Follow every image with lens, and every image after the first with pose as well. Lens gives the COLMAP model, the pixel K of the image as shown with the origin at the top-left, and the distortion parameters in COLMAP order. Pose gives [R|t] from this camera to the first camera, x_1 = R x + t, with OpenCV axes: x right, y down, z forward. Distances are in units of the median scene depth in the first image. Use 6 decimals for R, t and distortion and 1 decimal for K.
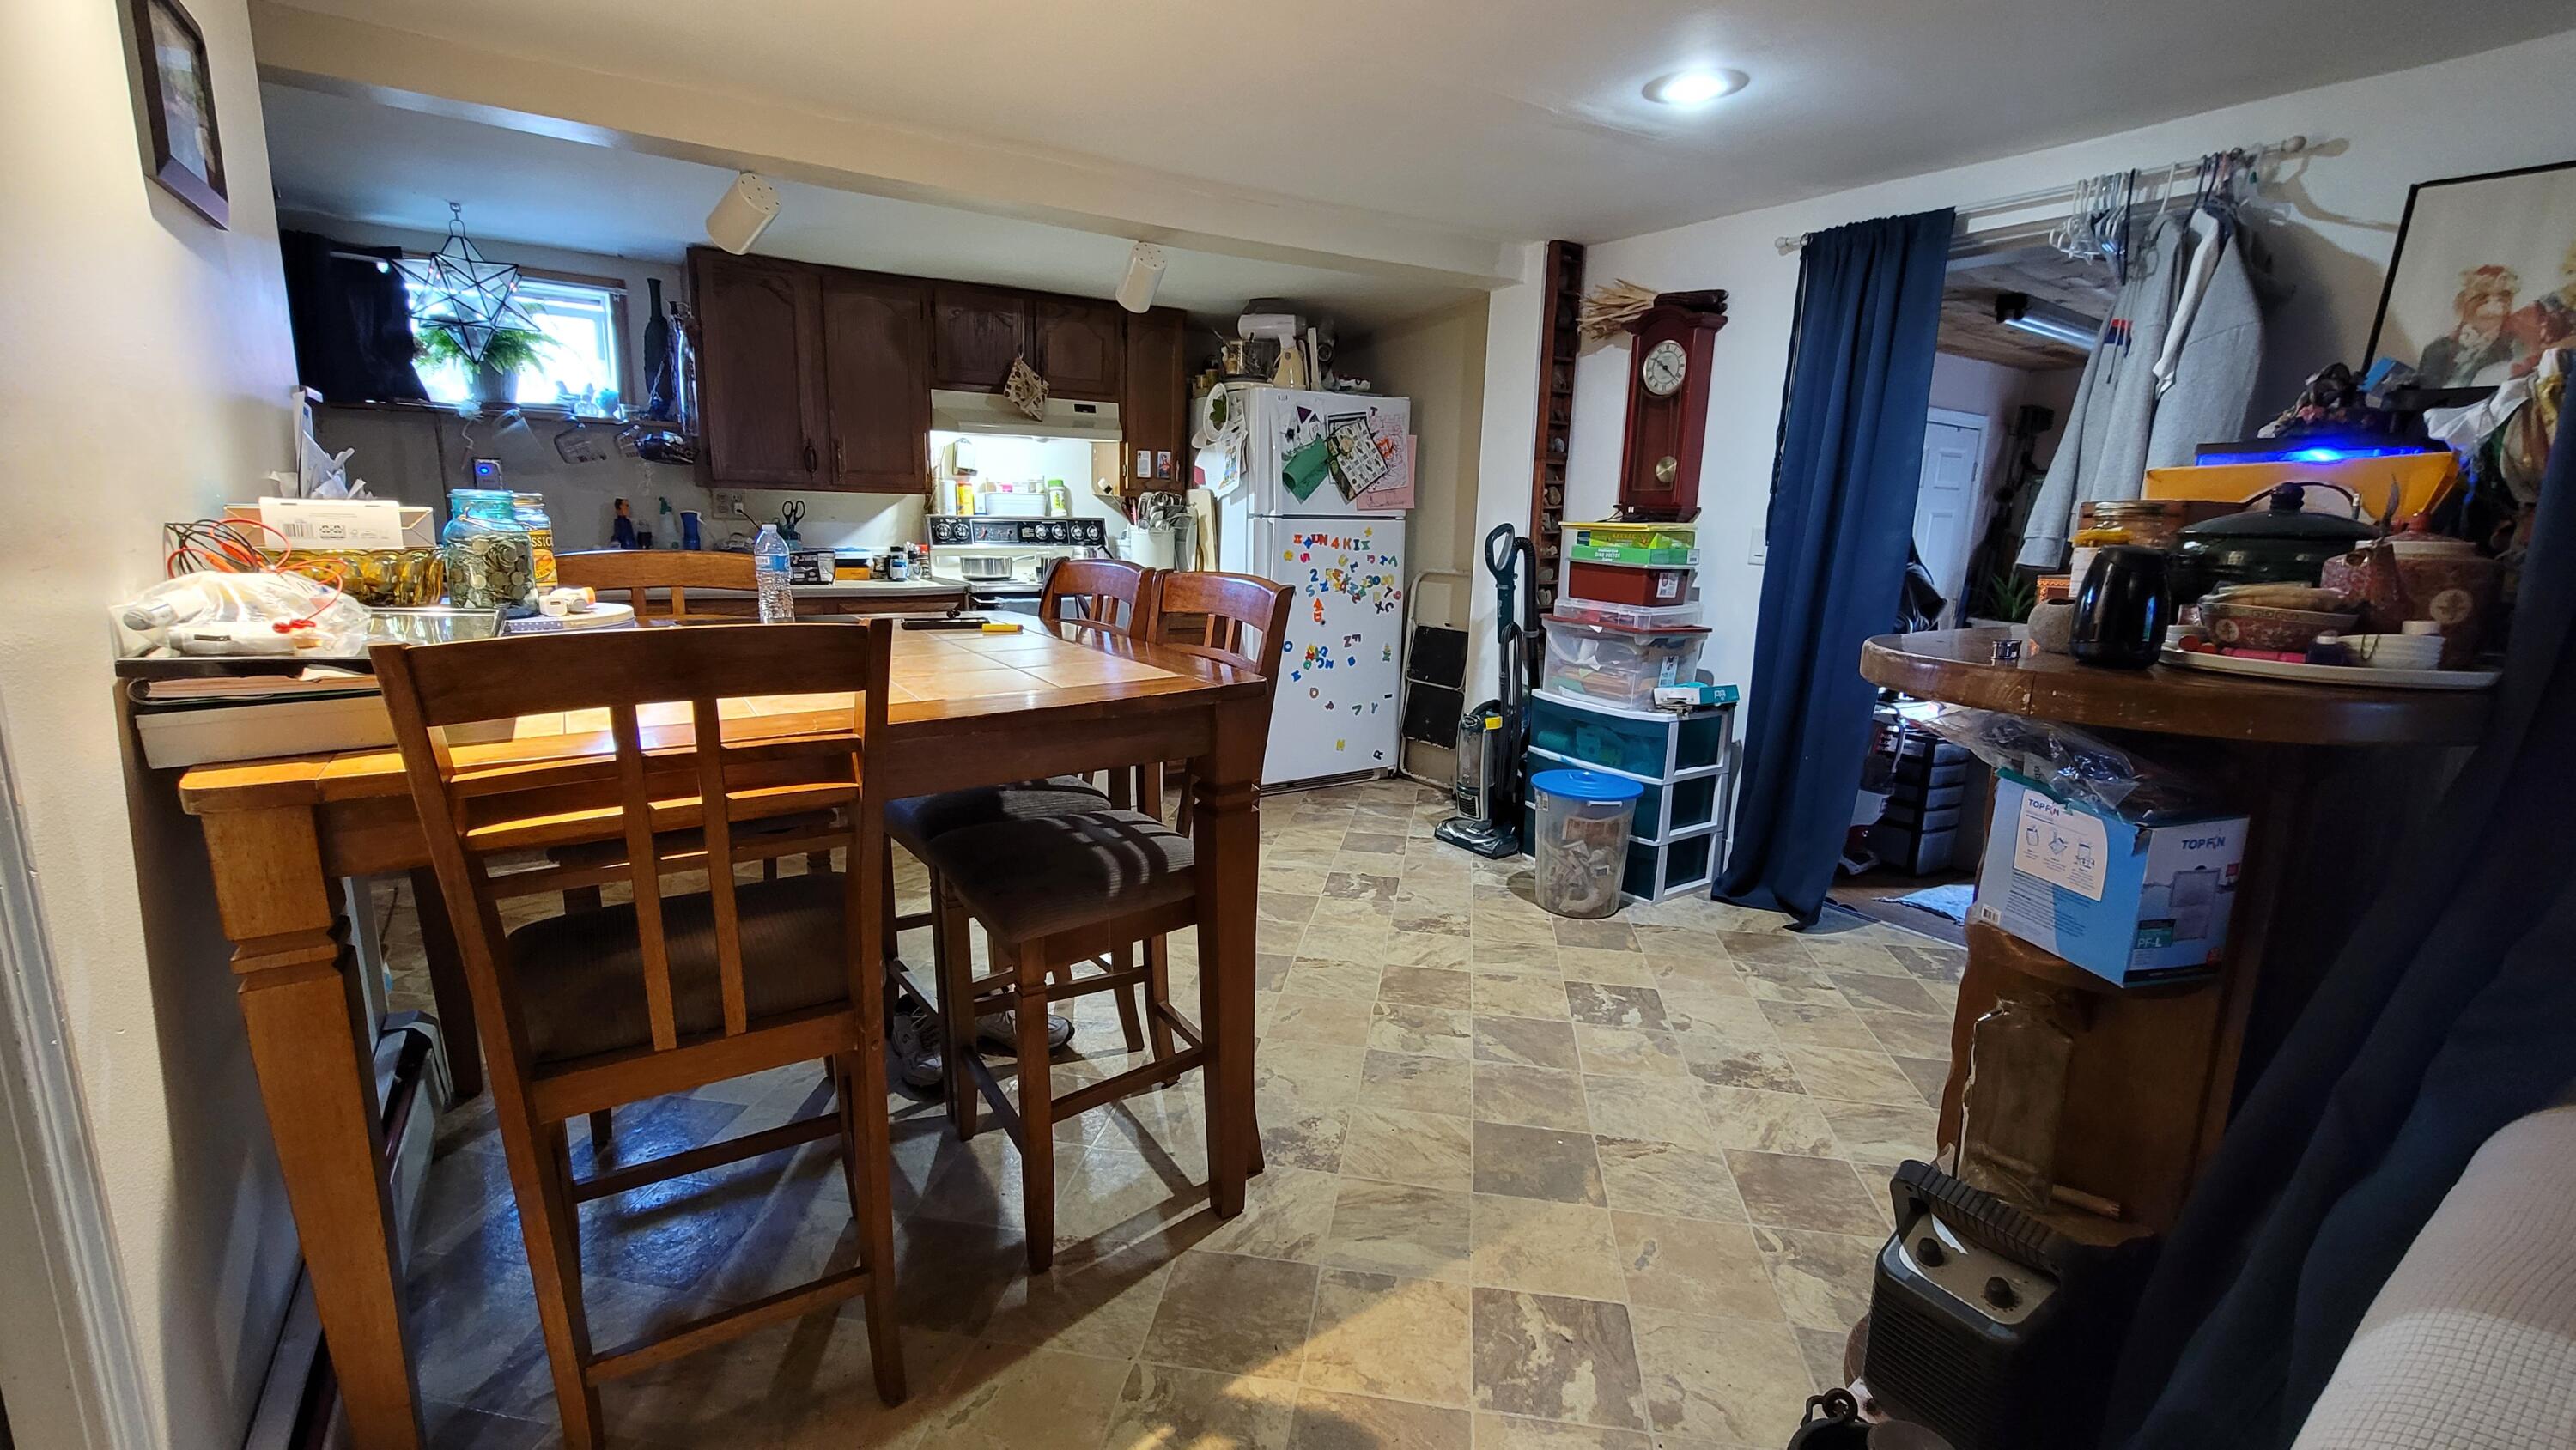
lens RADIAL K [[1063.8, 0, 1289.3], [0, 1063.8, 713.7], [0, 0, 1]] dist [-0.005508, -0.000639]
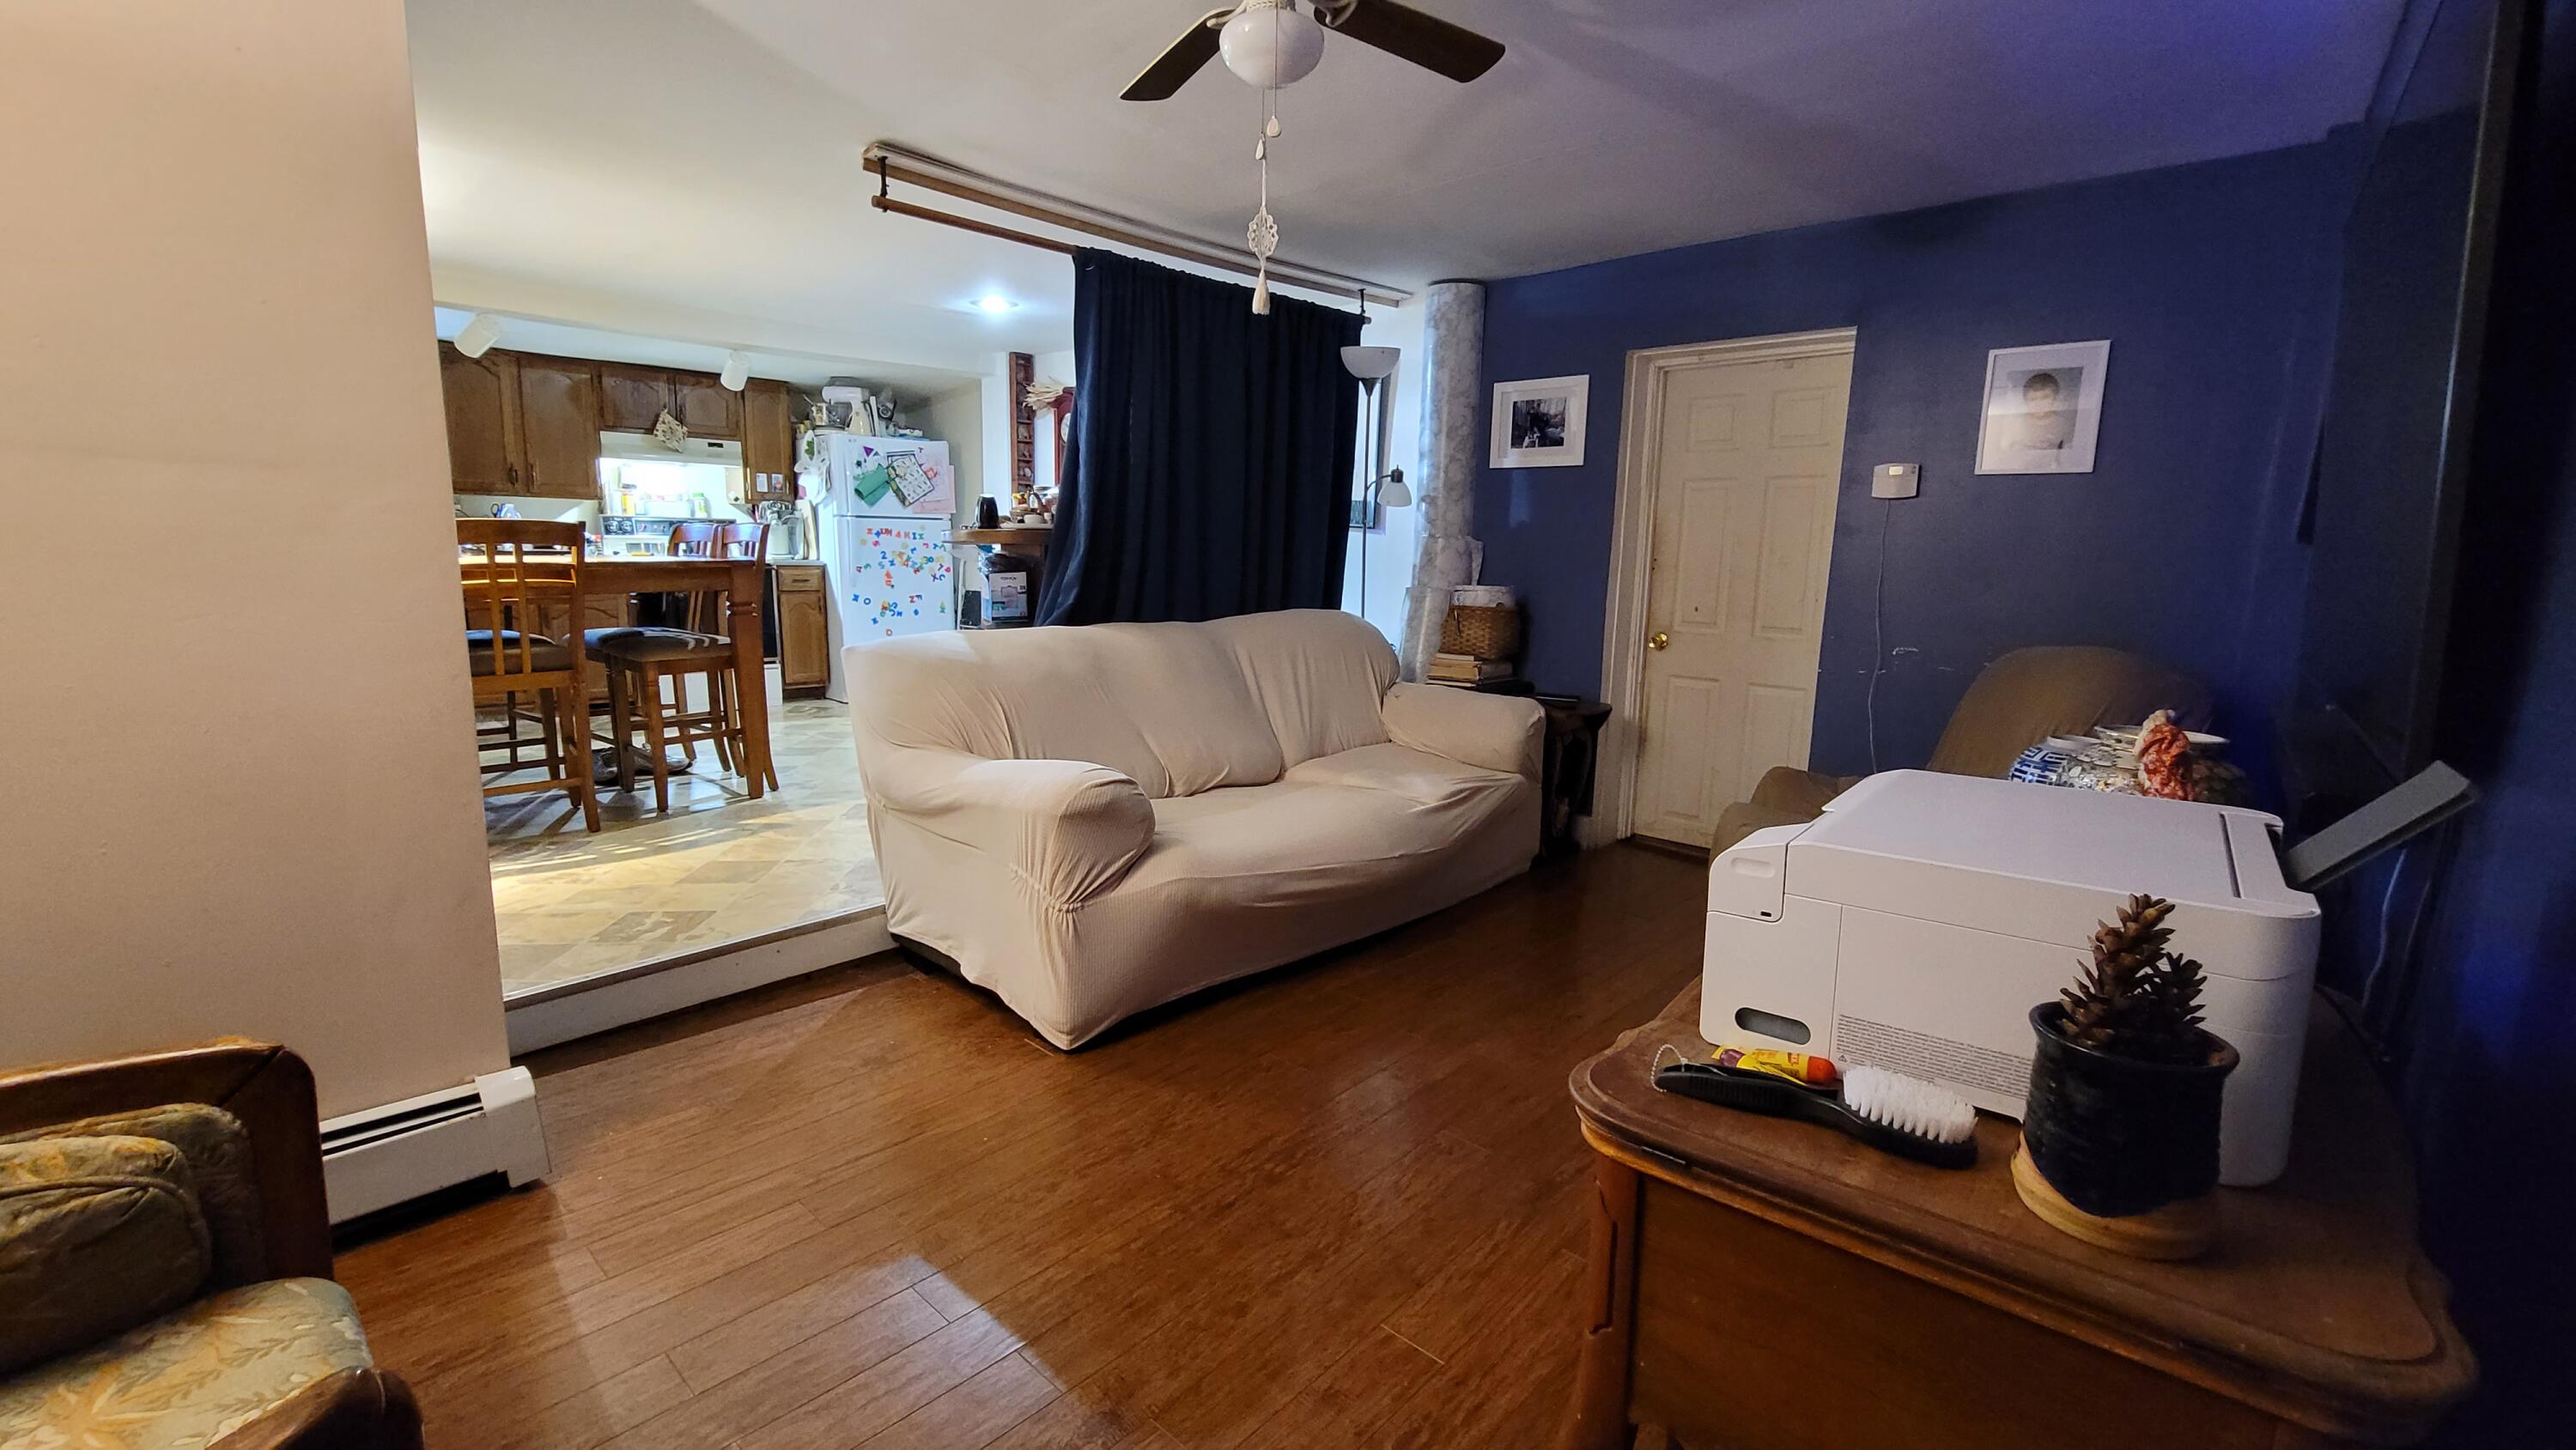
lens RADIAL K [[1063.8, 0, 1294.4], [0, 1063.8, 715.4], [0, 0, 1]] dist [-0.005508, -0.000639]
pose [[0.968905, -0.041651, 0.243903, 0.231222], [0.048783, 0.998538, -0.023273, 0.179393], [-0.242577, 0.034447, 0.969520, -0.677748]]
